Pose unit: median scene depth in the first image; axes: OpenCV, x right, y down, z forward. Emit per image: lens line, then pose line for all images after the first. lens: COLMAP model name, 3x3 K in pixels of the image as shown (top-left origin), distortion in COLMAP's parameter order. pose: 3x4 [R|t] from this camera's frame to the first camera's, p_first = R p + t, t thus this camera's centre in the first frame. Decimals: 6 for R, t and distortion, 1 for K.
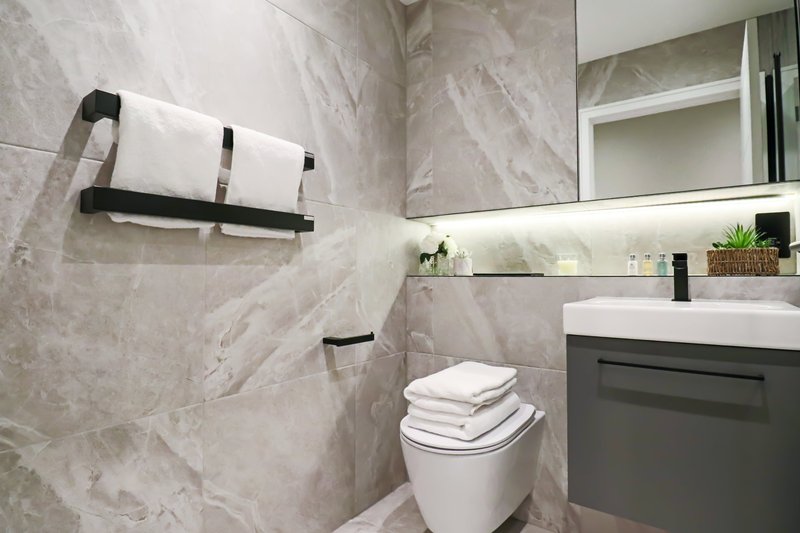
lens RADIAL K [[416.7, 0, 409.2], [0, 416.7, 266.5], [0, 0, 1]] dist [0.001326, -0.014464]
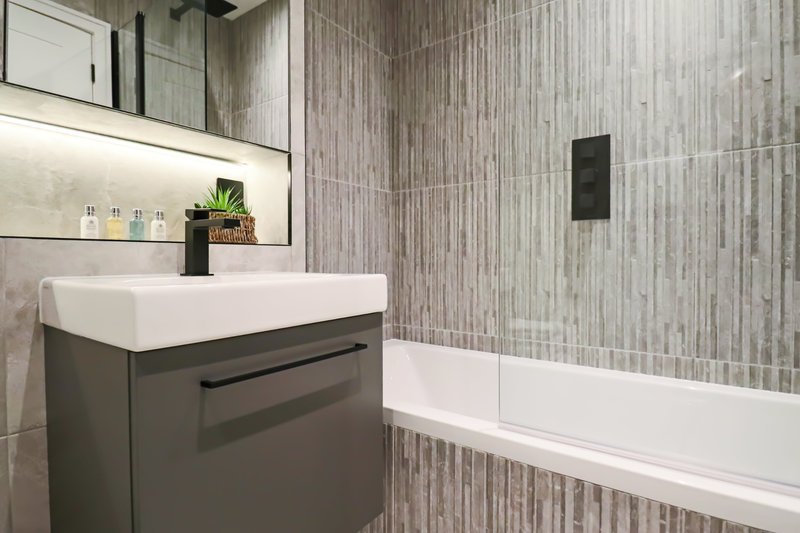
lens RADIAL K [[429.3, 0, 404.6], [0, 429.3, 263.0], [0, 0, 1]] dist [0.001828, -0.013702]
pose [[0.011024, -0.006345, 0.999919, -0.078346], [-0.020401, 0.999770, 0.006569, 0.038902], [-0.999731, -0.020472, 0.010892, 0.504983]]
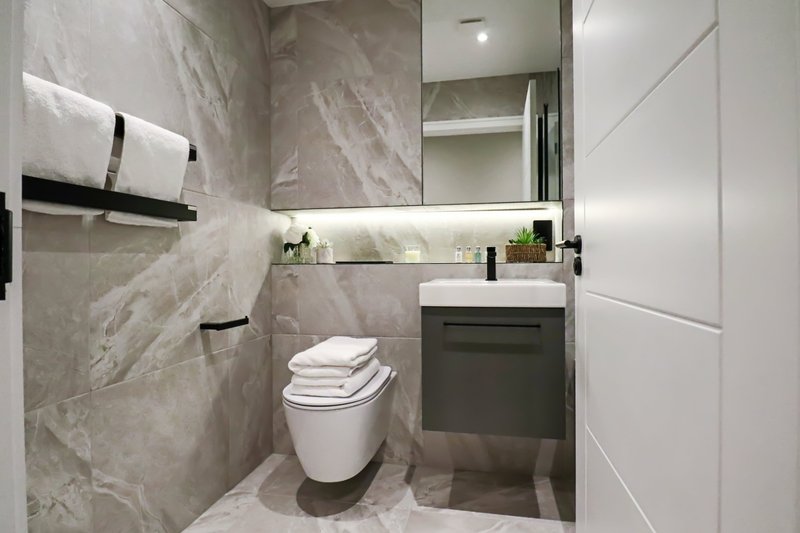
lens RADIAL K [[416.7, 0, 406.6], [0, 416.7, 267.0], [0, 0, 1]] dist [0.001326, -0.014464]
pose [[0.912384, -0.006681, 0.409281, -0.157026], [-0.004384, 0.999650, 0.026092, 0.000890], [-0.409312, -0.025601, 0.912035, -0.147091]]
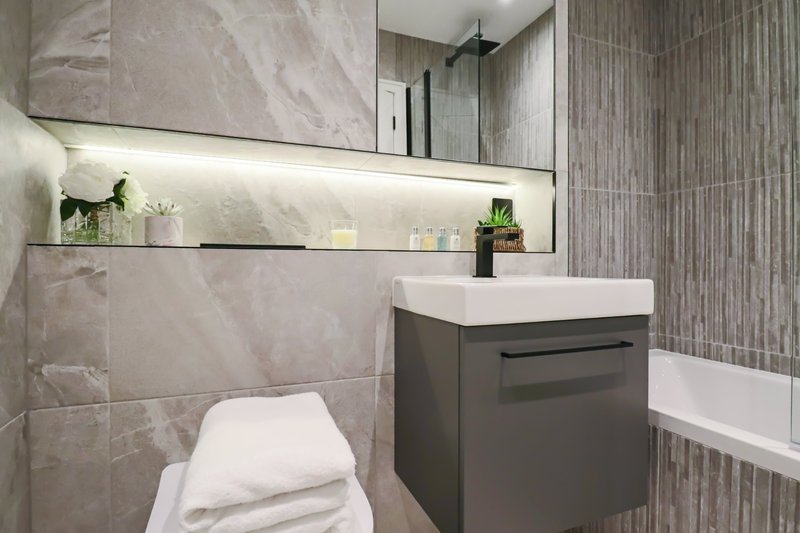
lens RADIAL K [[416.7, 0, 408.6], [0, 416.7, 266.2], [0, 0, 1]] dist [0.001326, -0.014464]
pose [[0.542908, -0.000735, 0.839792, -0.193186], [-0.021000, 0.999675, 0.014451, 0.038191], [-0.839530, -0.025481, 0.542716, 0.506912]]
